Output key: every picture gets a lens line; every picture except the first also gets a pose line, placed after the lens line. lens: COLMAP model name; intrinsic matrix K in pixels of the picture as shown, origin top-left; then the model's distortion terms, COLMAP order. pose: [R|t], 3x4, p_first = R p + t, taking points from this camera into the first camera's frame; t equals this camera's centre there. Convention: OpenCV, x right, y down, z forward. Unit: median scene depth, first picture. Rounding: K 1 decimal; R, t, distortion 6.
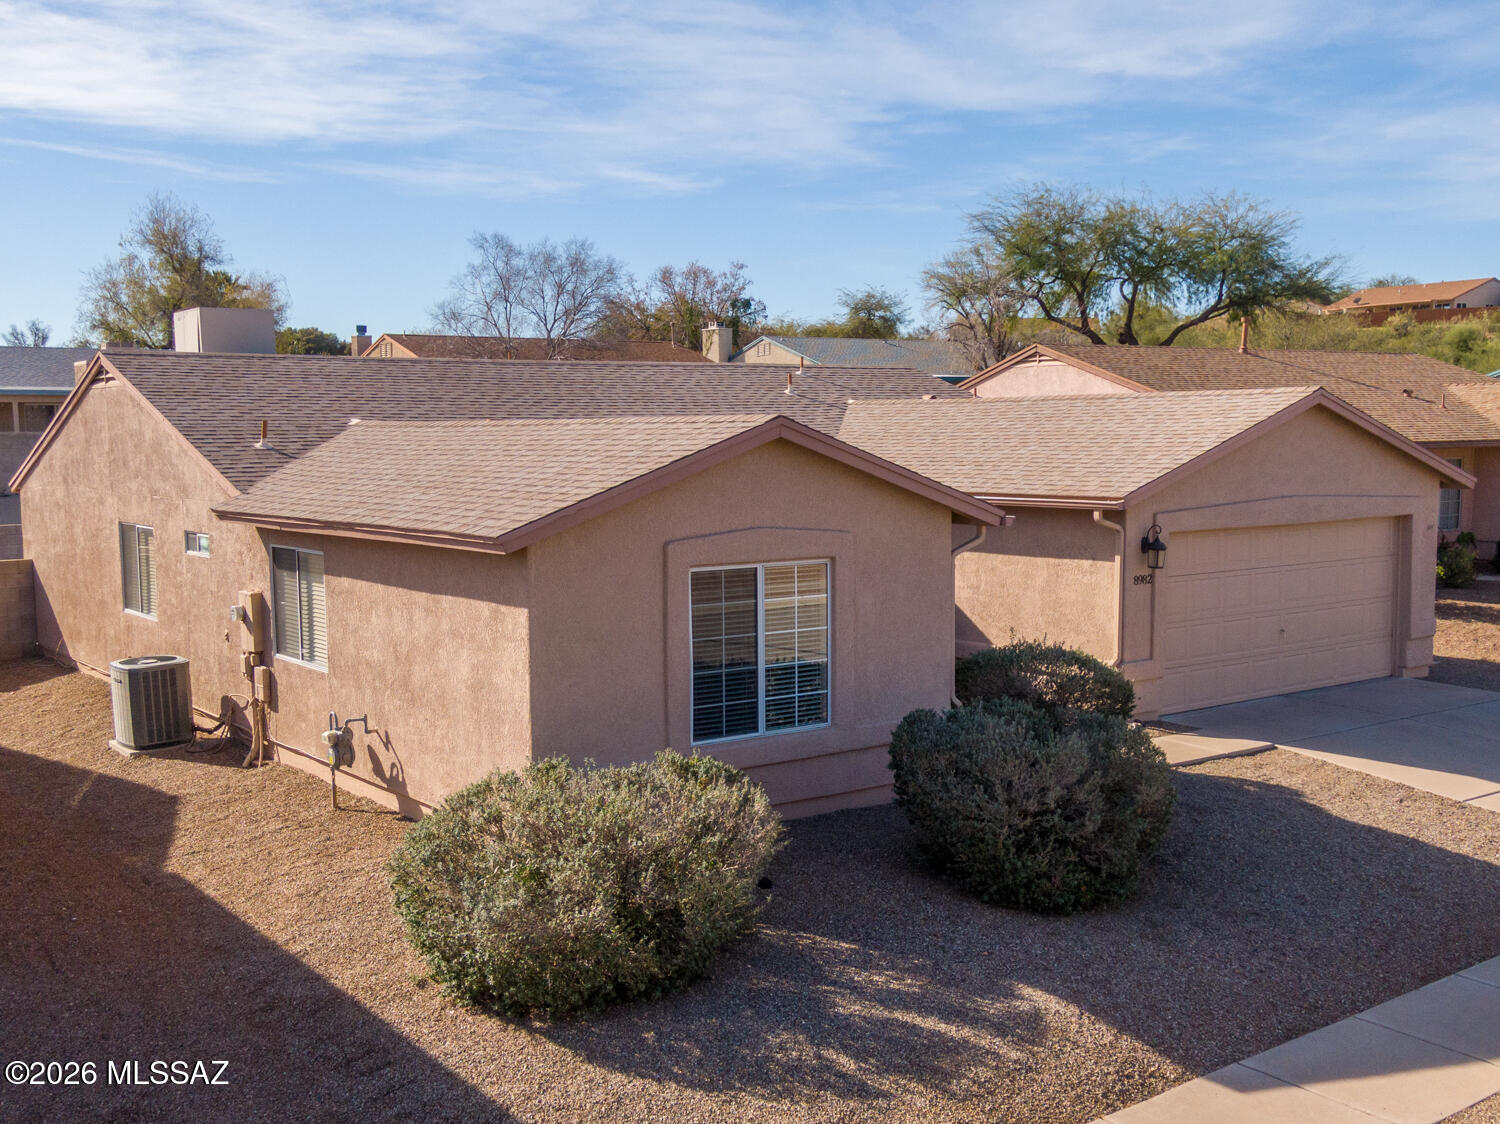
lens RADIAL K [[1596.2, 0, 741.8], [0, 1596.2, 568.9], [0, 0, 1]] dist [-0.059880, 0.000000]
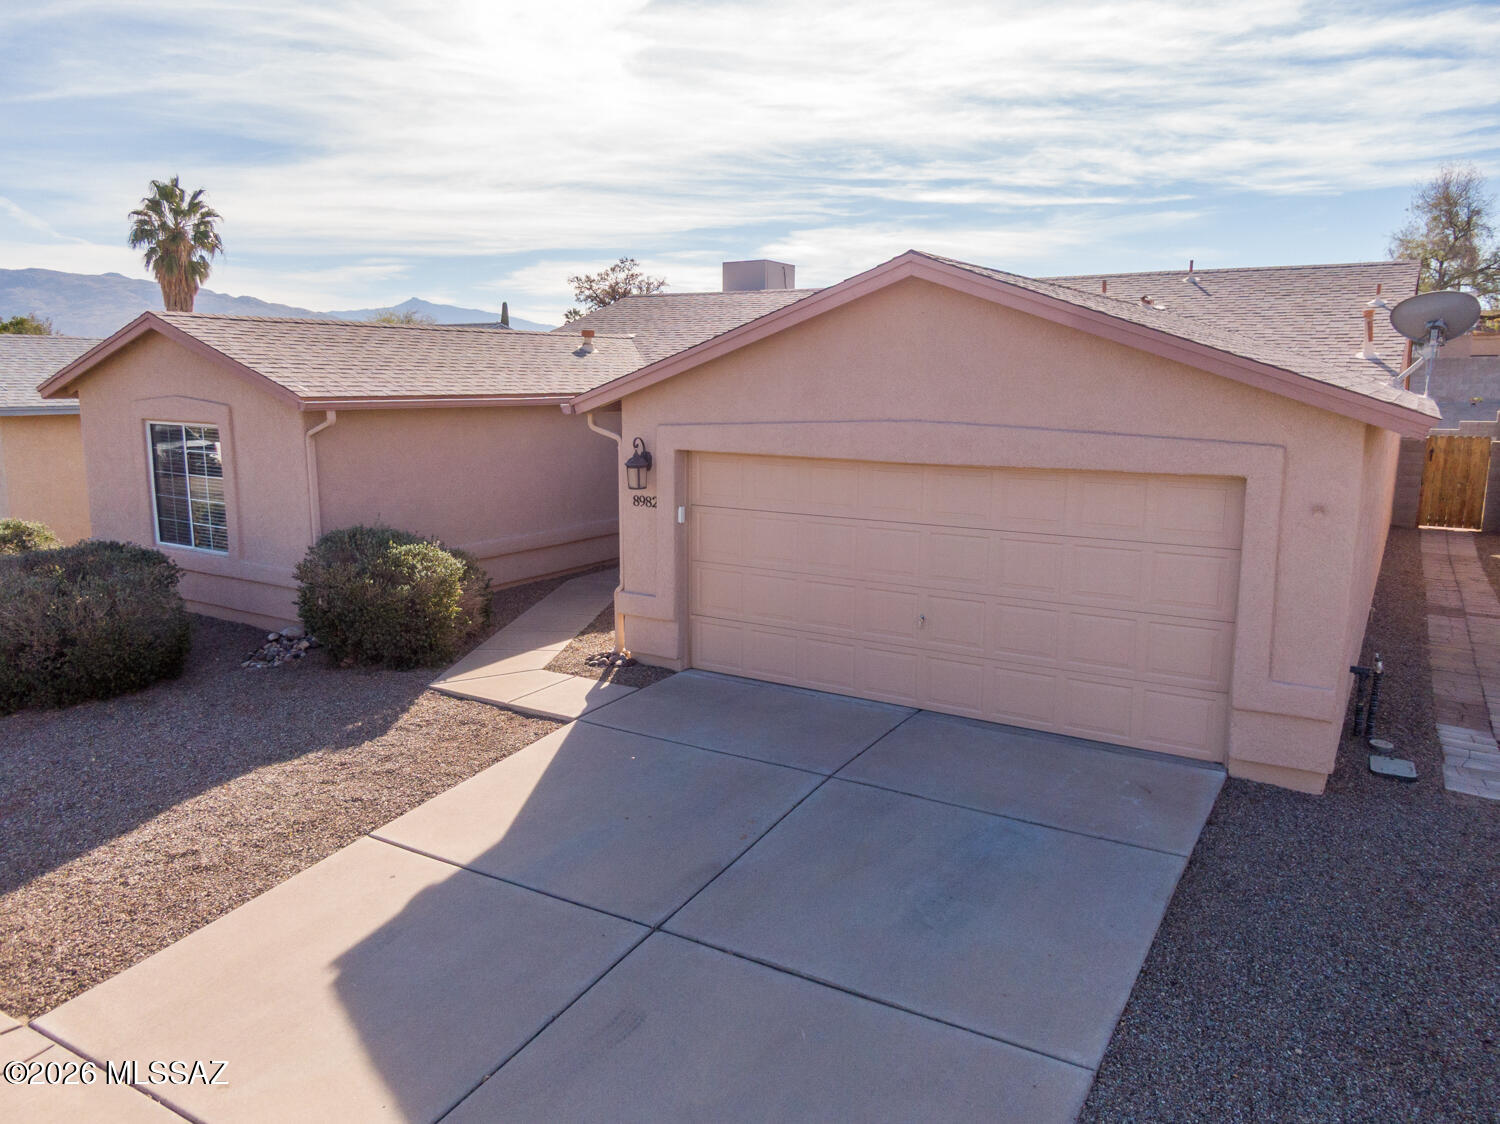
lens RADIAL K [[1091.0, 0, 749.2], [0, 1091.0, 547.2], [0, 0, 1]] dist [0.006382, -0.007152]
pose [[0.378403, 0.158702, -0.911935, 1.037559], [-0.093067, 0.986723, 0.133100, -0.066575], [0.920950, 0.034506, 0.388149, 1.058997]]
